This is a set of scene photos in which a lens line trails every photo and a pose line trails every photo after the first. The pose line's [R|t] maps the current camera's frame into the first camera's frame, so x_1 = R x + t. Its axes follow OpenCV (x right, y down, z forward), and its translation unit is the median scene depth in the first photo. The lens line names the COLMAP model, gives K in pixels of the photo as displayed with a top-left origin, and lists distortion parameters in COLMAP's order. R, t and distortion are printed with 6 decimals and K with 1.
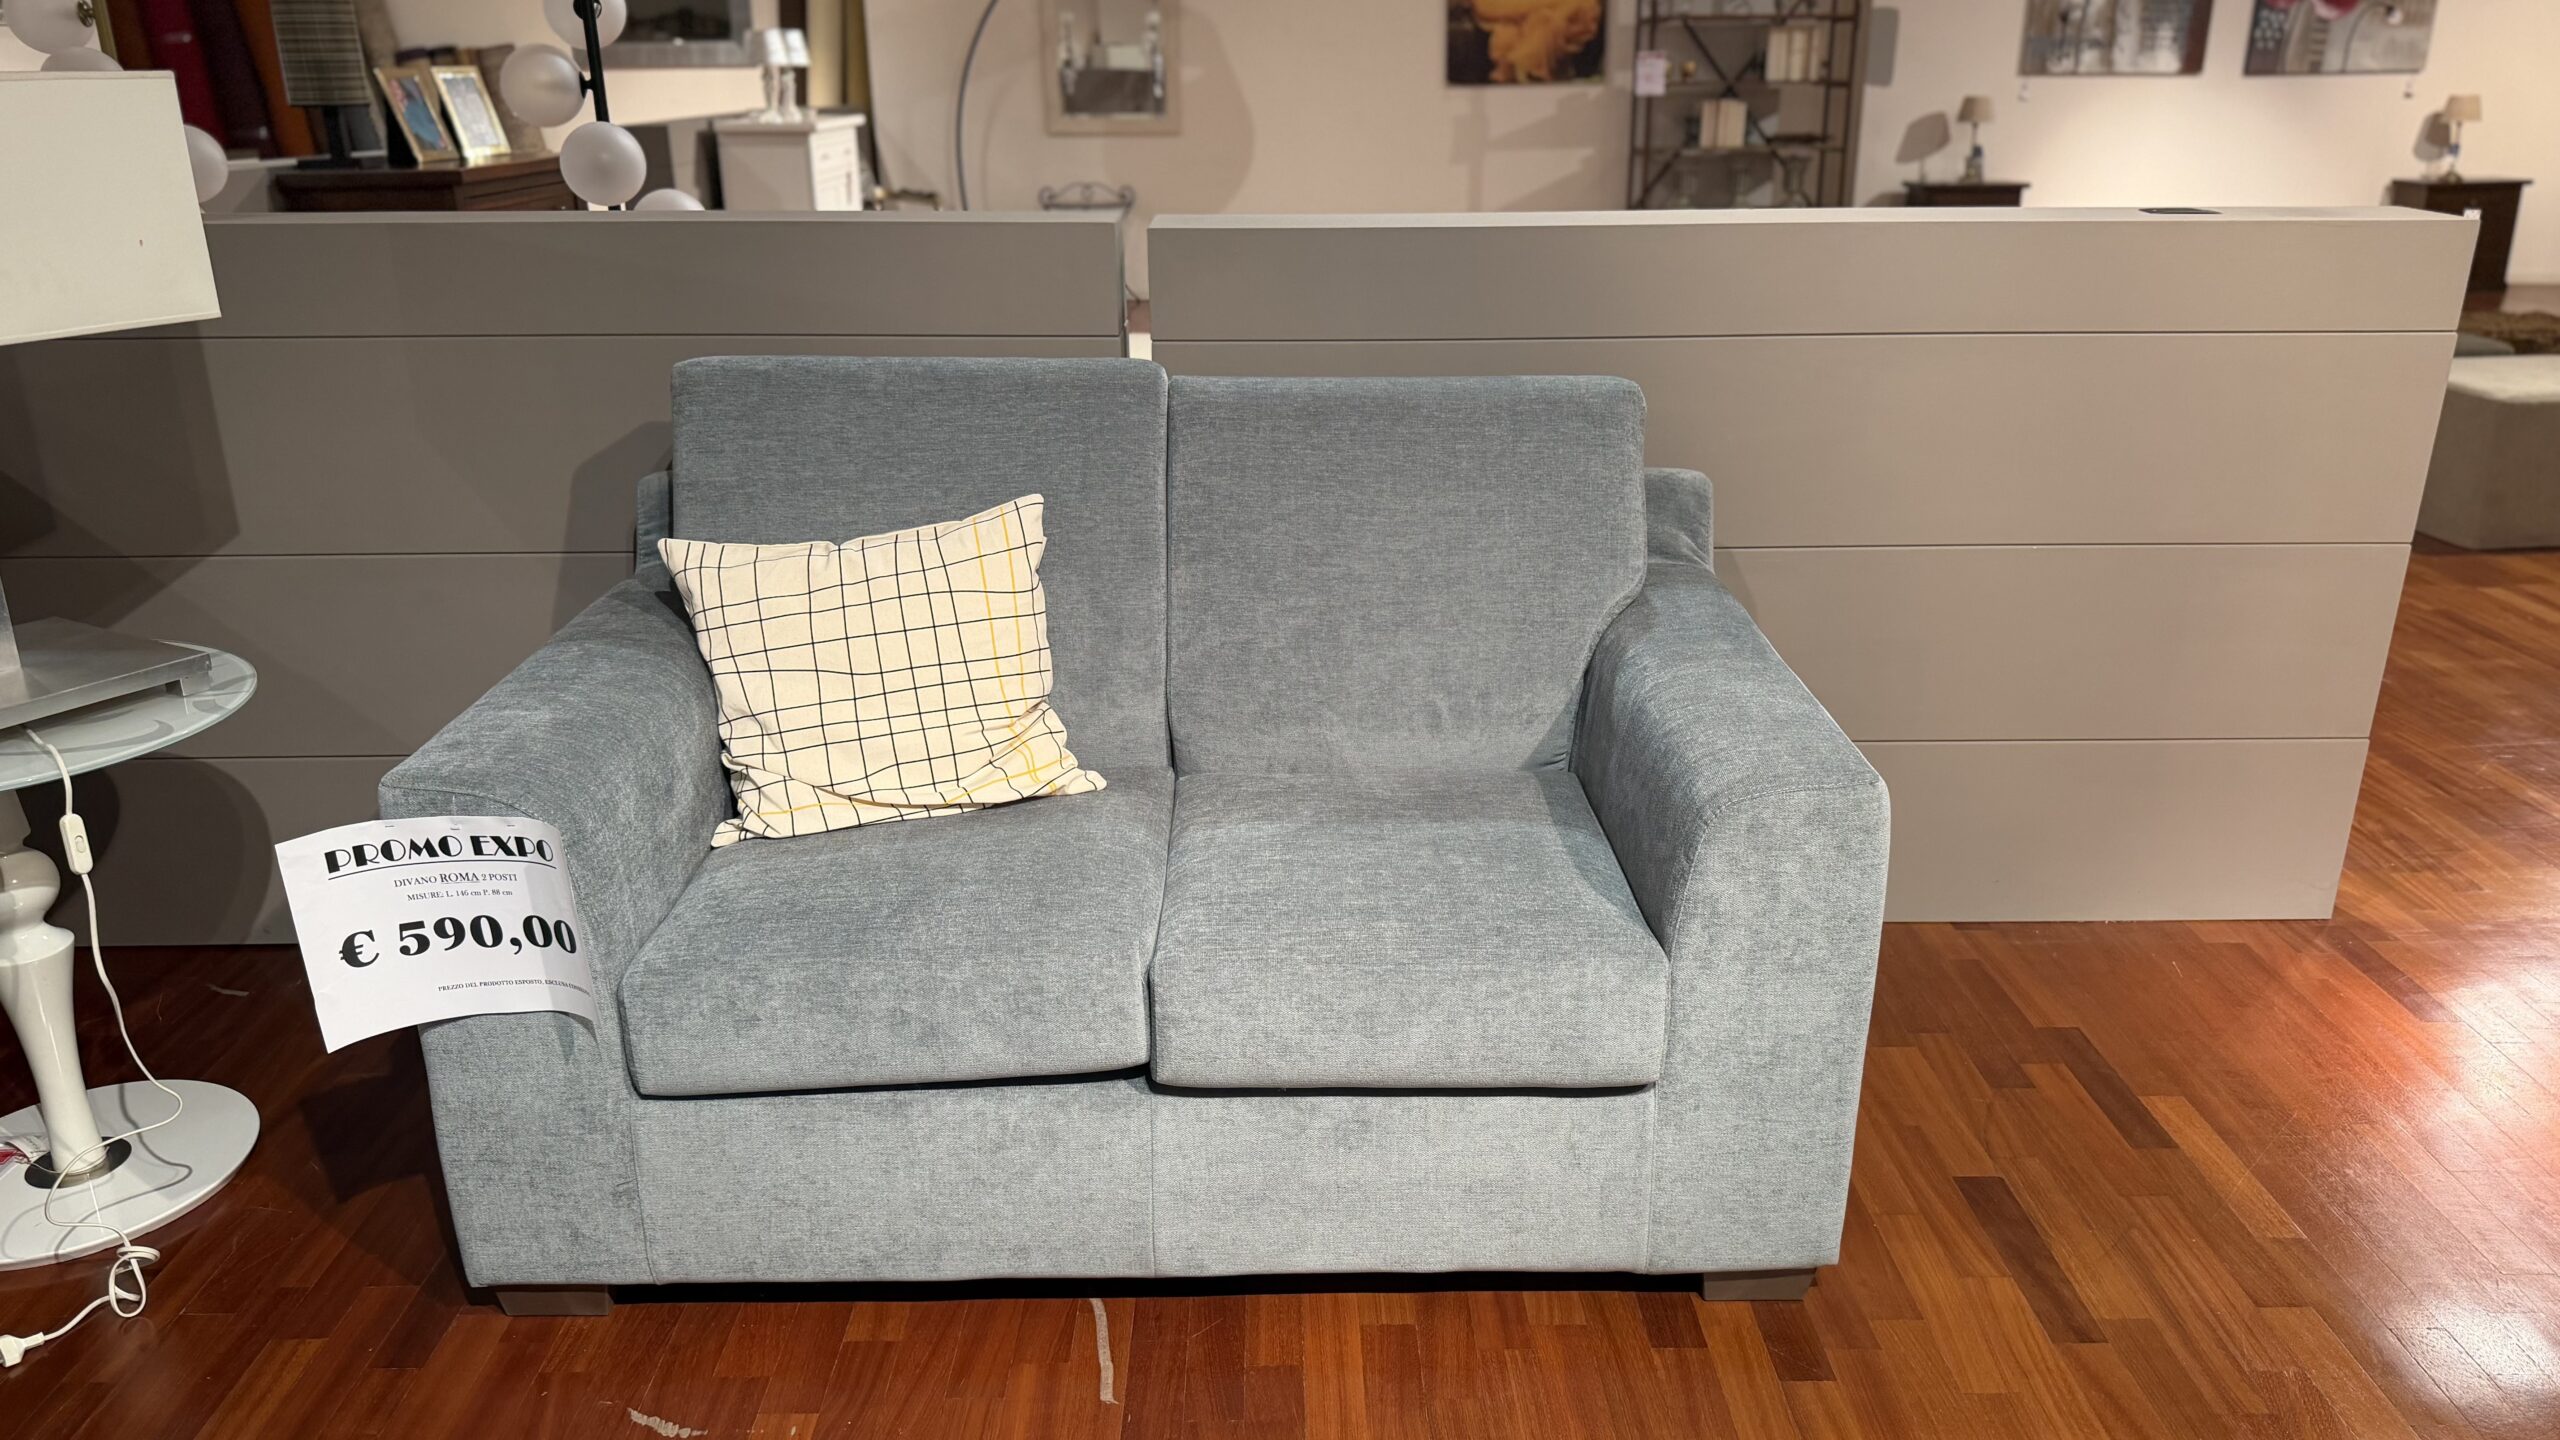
lens RADIAL K [[1775.1, 0, 1280.0], [0, 1775.1, 720.0], [0, 0, 1]] dist [0.112250, -0.142876]
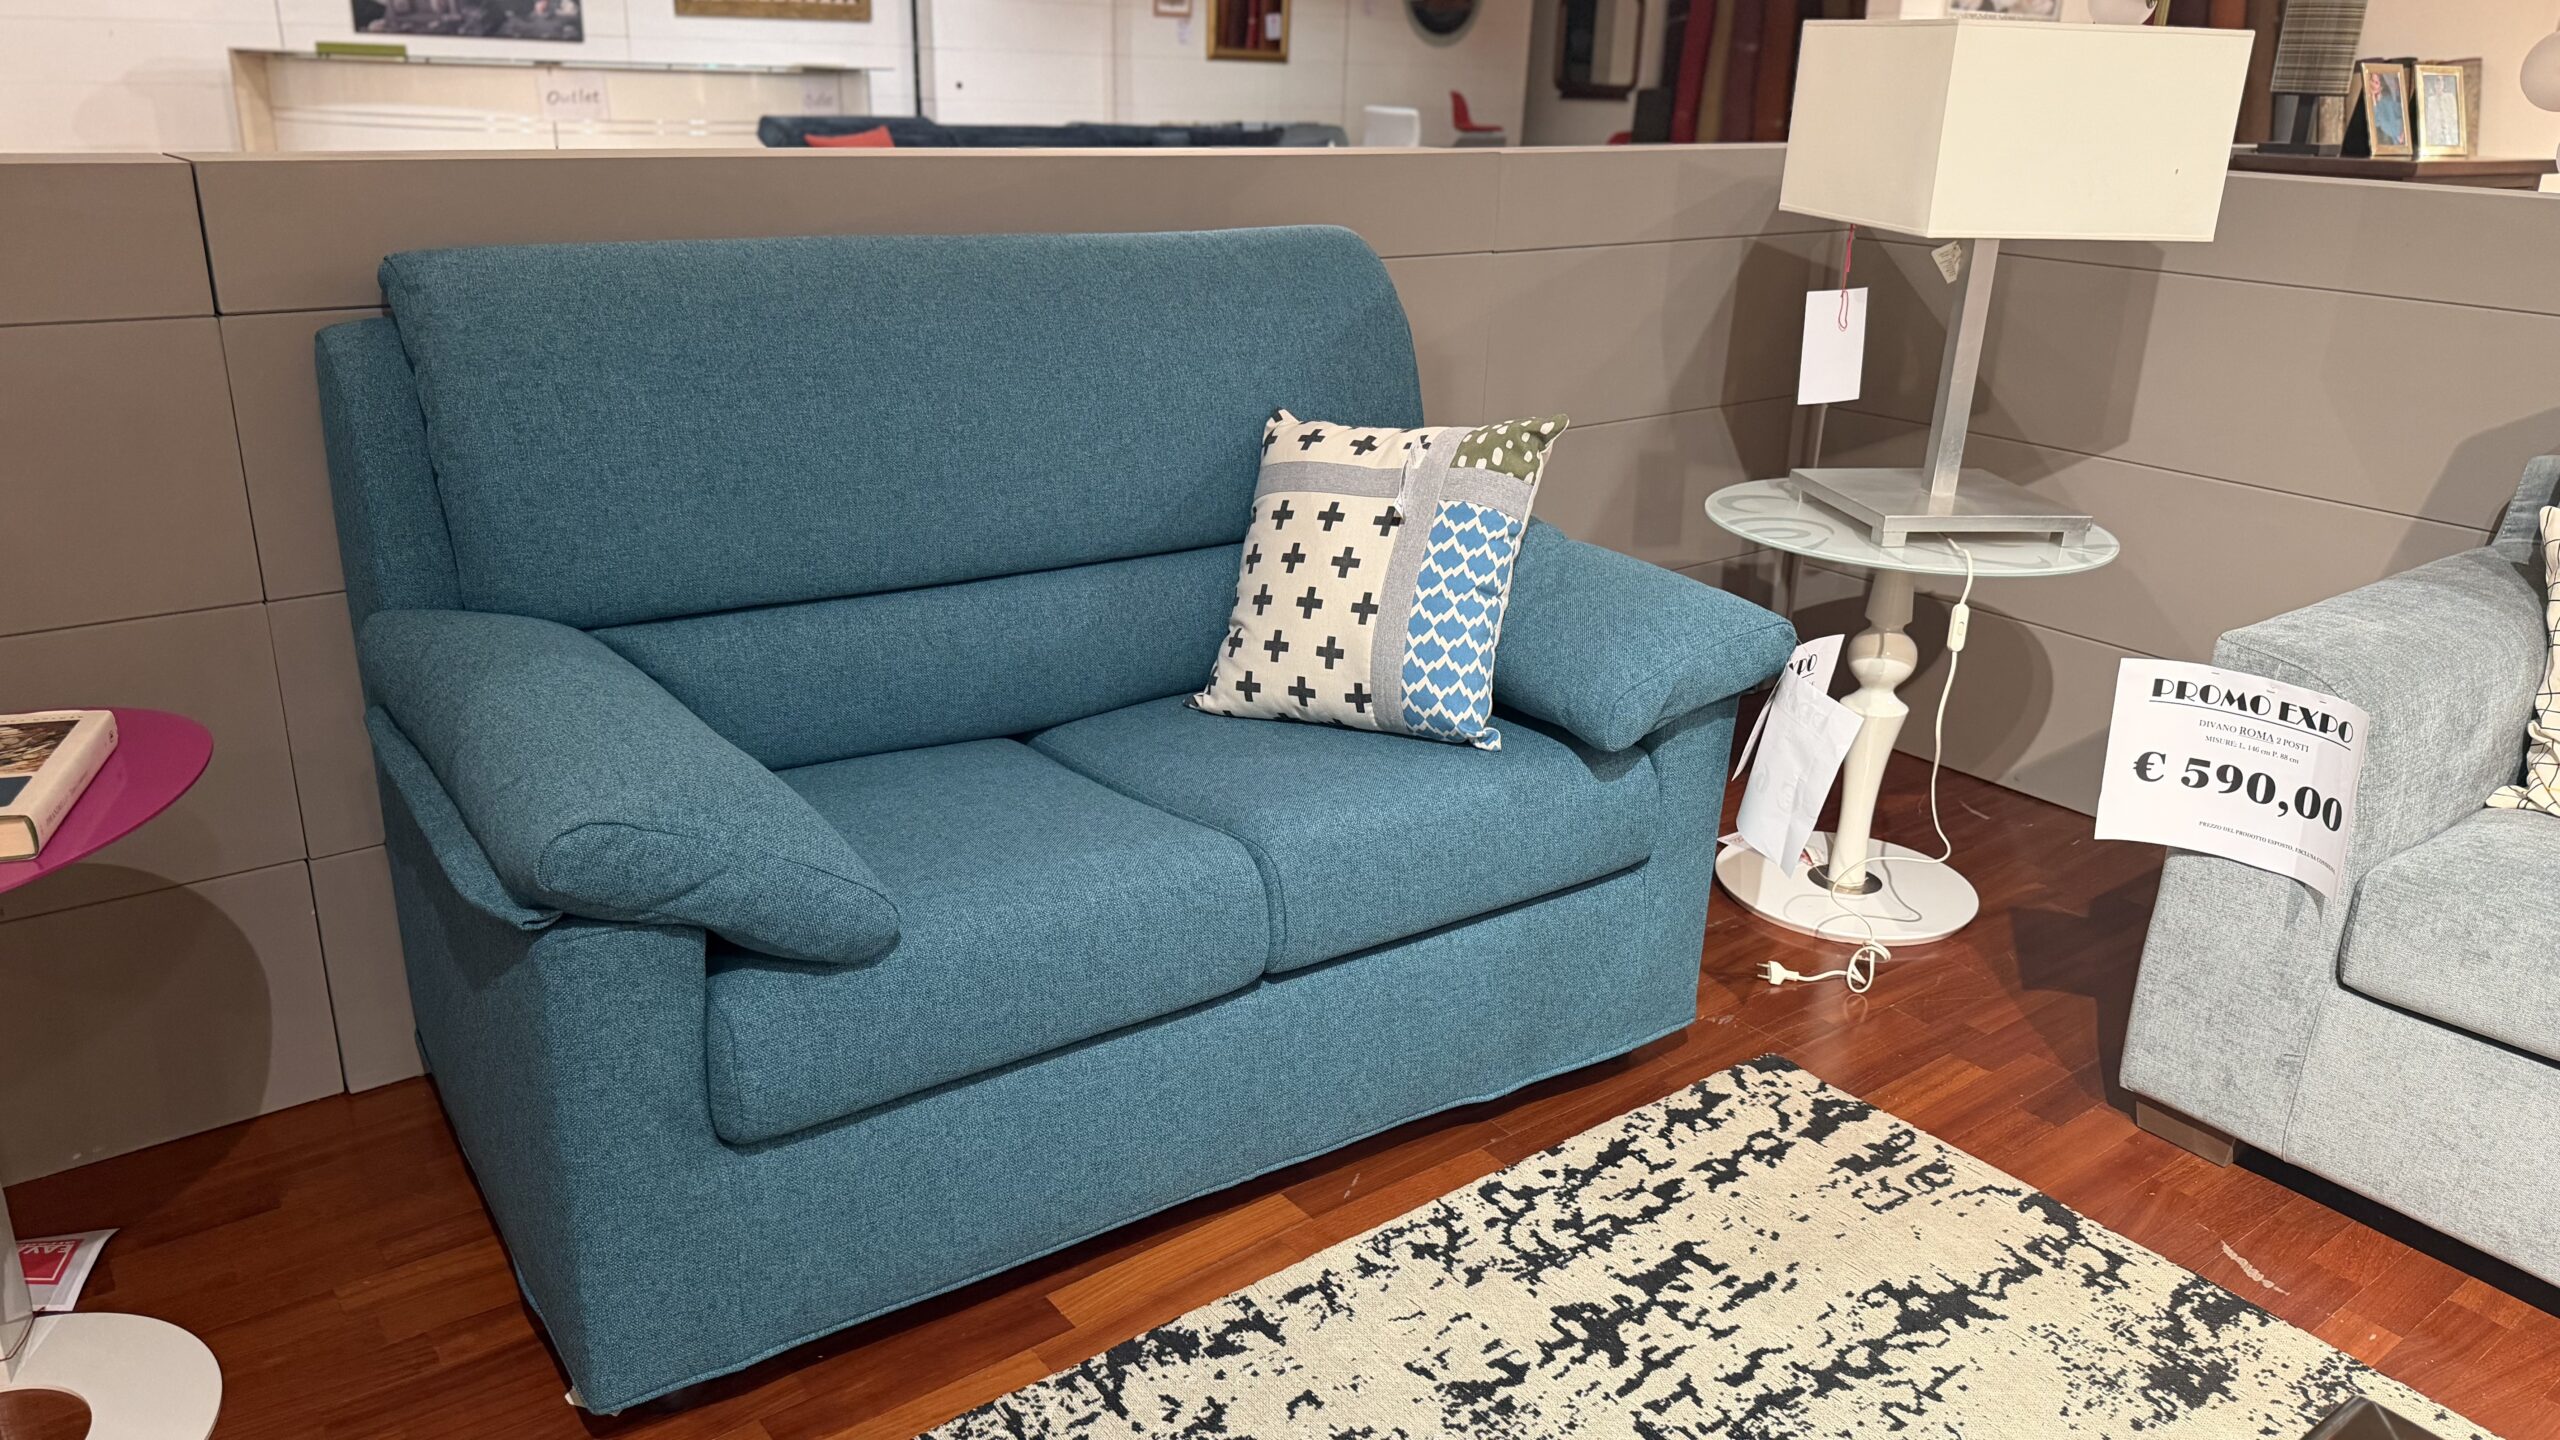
lens RADIAL K [[1792.1, 0, 1202.5], [0, 1792.1, 725.0], [0, 0, 1]] dist [0.106850, -0.150328]
pose [[0.575988, 0.294811, -0.762447, 0.035105], [-0.297764, 0.944292, 0.140179, 0.103754], [0.761298, 0.146288, 0.631684, -0.208477]]
